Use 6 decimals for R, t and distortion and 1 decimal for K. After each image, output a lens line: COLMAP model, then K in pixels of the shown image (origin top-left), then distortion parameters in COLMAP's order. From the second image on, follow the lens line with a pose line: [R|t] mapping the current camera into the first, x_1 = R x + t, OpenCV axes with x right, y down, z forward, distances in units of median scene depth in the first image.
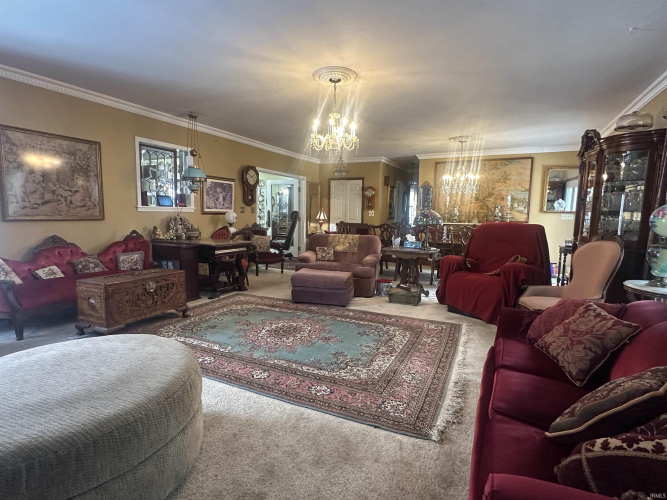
lens RADIAL K [[339.7, 0, 328.8], [0, 339.7, 254.1], [0, 0, 1]] dist [-0.017100, -0.001160]
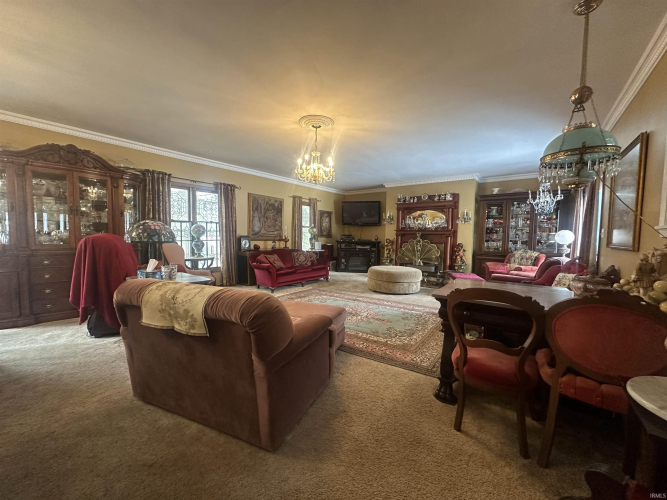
lens RADIAL K [[265.0, 0, 334.8], [0, 265.0, 246.5], [0, 0, 1]] dist [-0.002373, -0.000048]
pose [[-0.986511, -0.043142, 0.157909, -0.200505], [-0.016706, 0.986143, 0.165054, -0.210928], [-0.162842, 0.160189, -0.973561, 1.805935]]
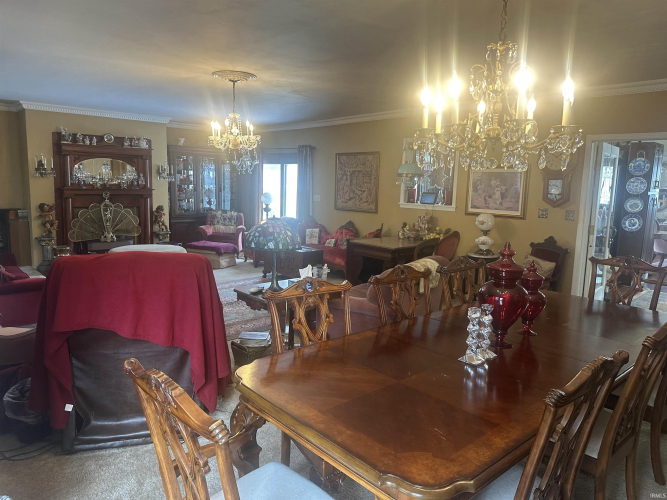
lens RADIAL K [[464.5, 0, 340.2], [0, 464.5, 248.1], [0, 0, 1]] dist [0.020885, -0.042051]
pose [[-0.330033, 0.100620, -0.938591, 1.141088], [-0.147770, 0.976538, 0.156648, -0.255195], [0.932332, 0.190394, -0.307421, 1.622158]]
